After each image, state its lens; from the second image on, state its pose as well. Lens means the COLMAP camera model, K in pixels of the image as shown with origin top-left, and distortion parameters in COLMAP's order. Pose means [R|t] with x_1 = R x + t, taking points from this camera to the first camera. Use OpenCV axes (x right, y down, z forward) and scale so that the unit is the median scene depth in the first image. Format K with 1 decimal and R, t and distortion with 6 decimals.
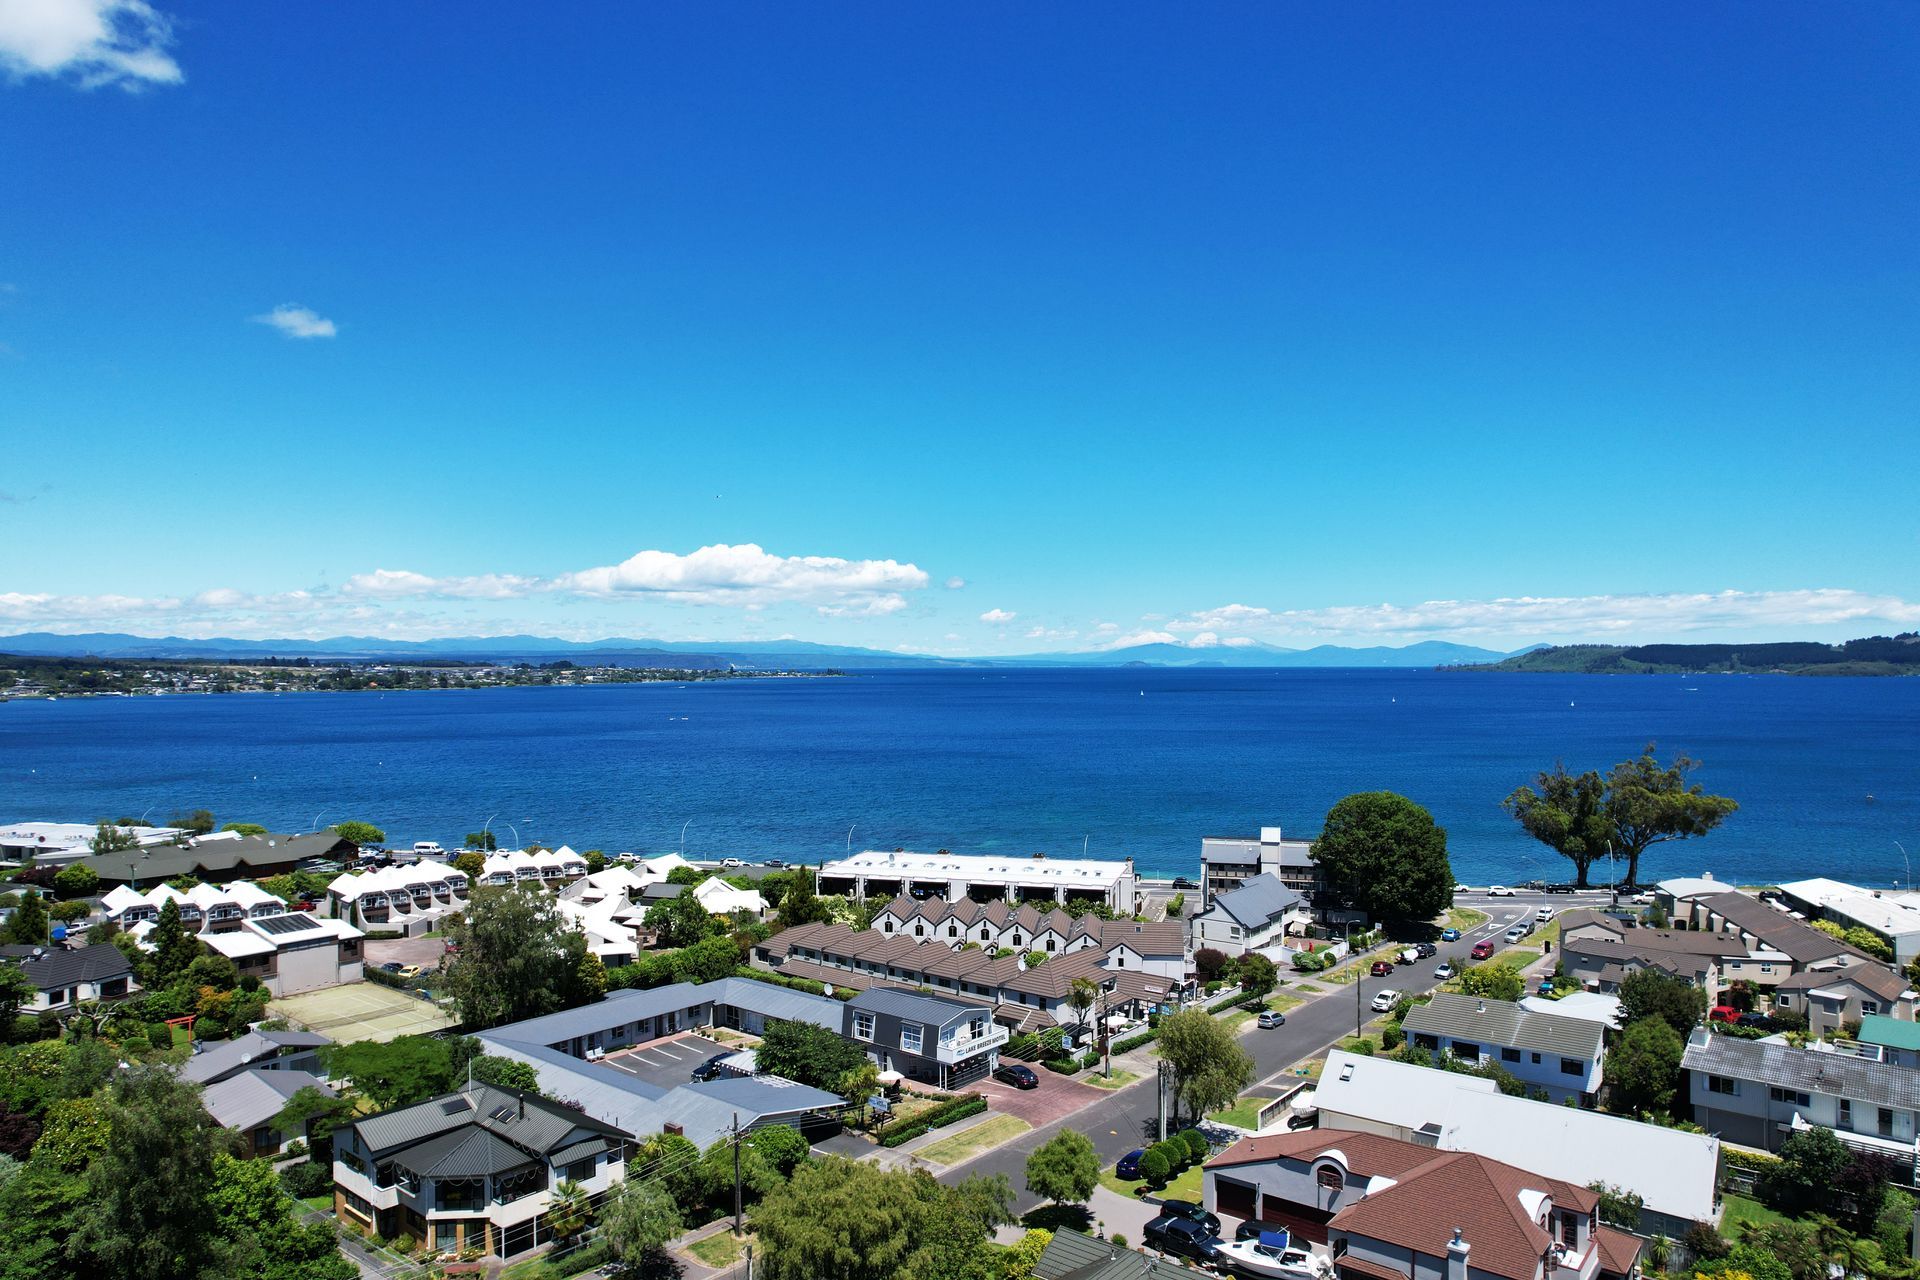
lens RADIAL K [[1219.6, 0, 960.0], [0, 1219.6, 640.0], [0, 0, 1]] dist [-0.086278, 0.066504]
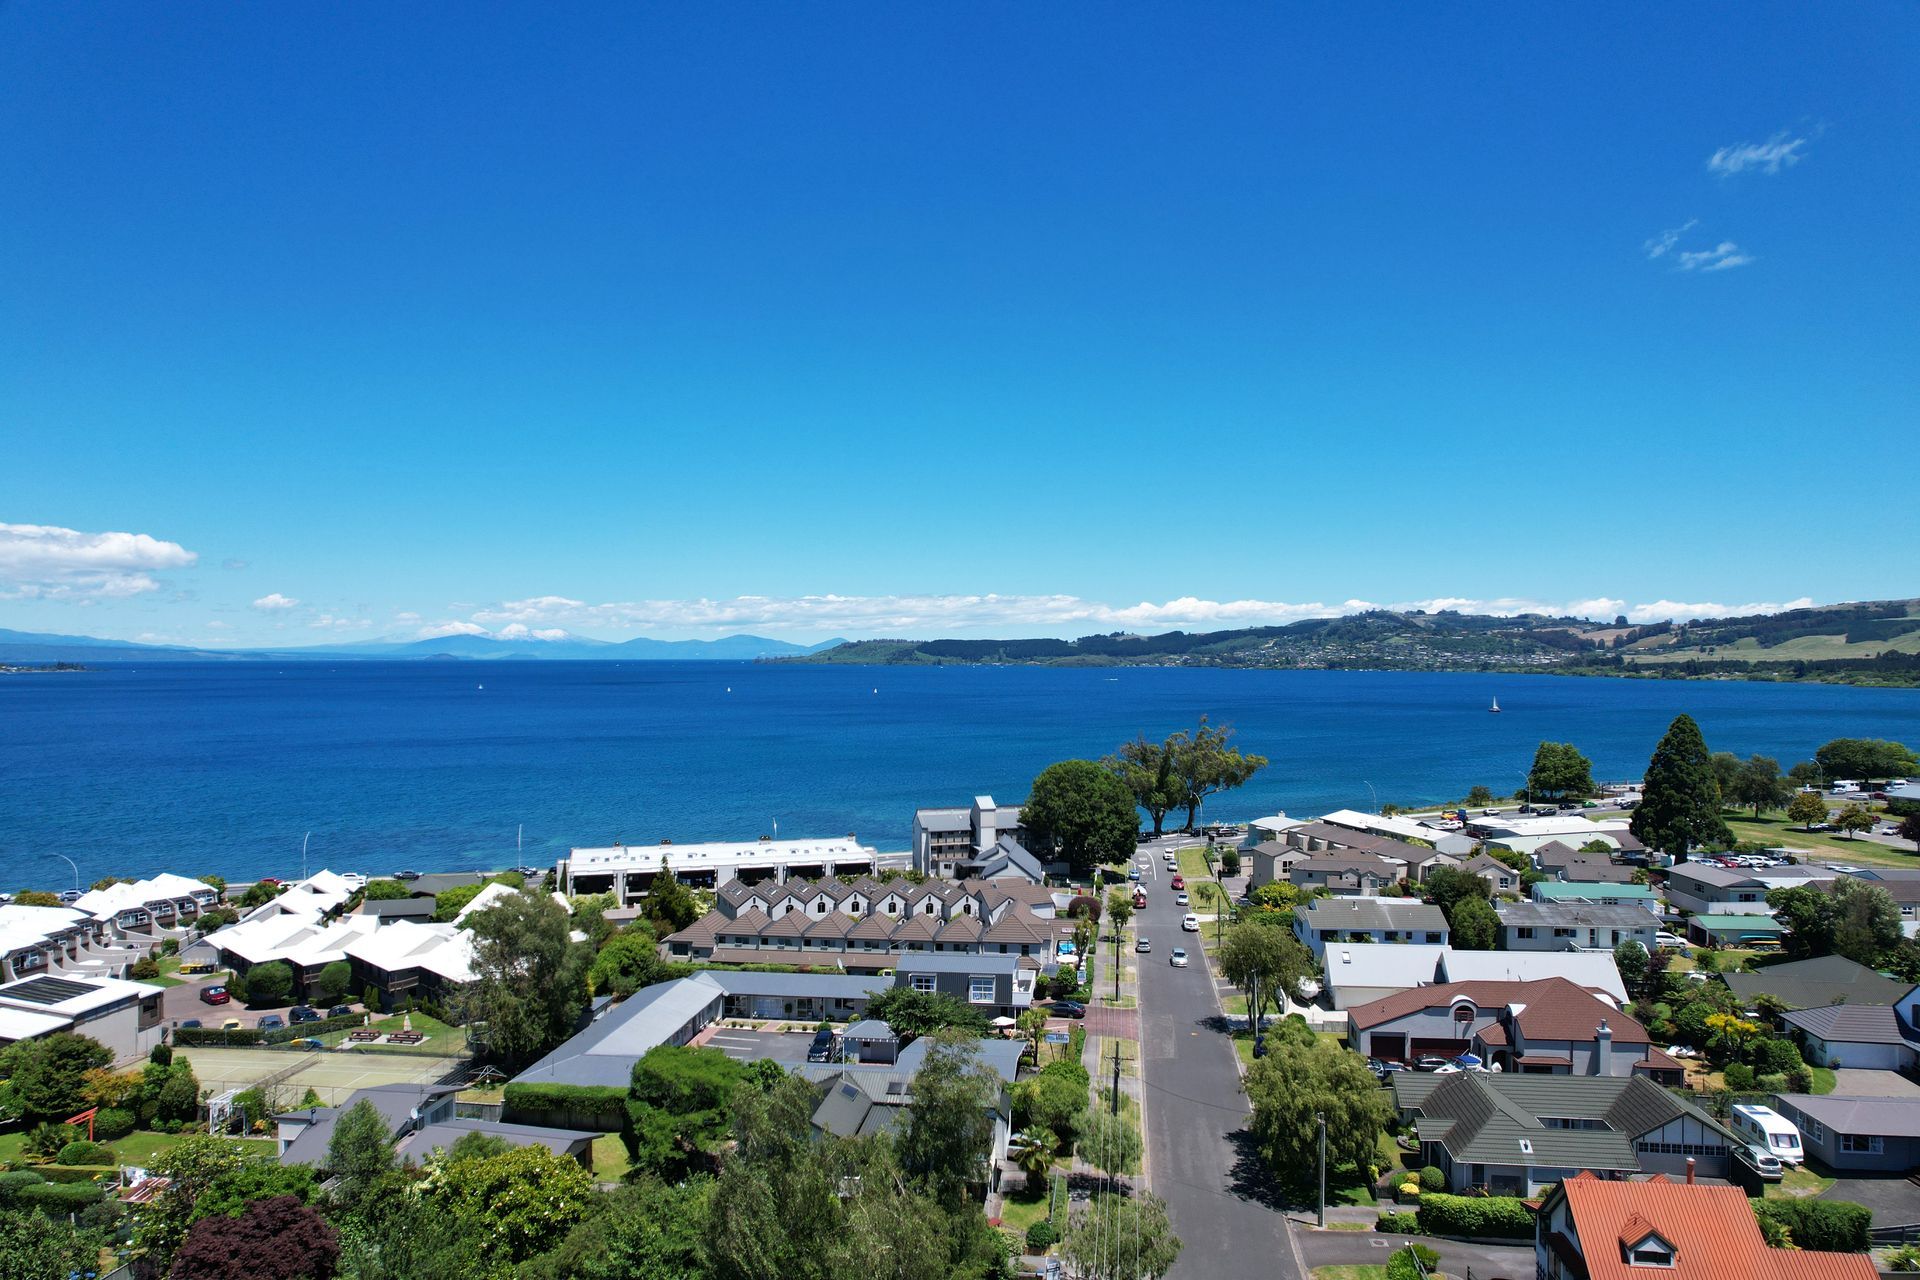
lens RADIAL K [[1219.6, 0, 960.0], [0, 1219.6, 640.0], [0, 0, 1]] dist [-0.086278, 0.066504]
pose [[0.855315, 0.006838, 0.518063, -0.359549], [-0.010028, 0.999944, 0.003358, 0.006415], [-0.518011, -0.008067, 0.855336, 0.046769]]
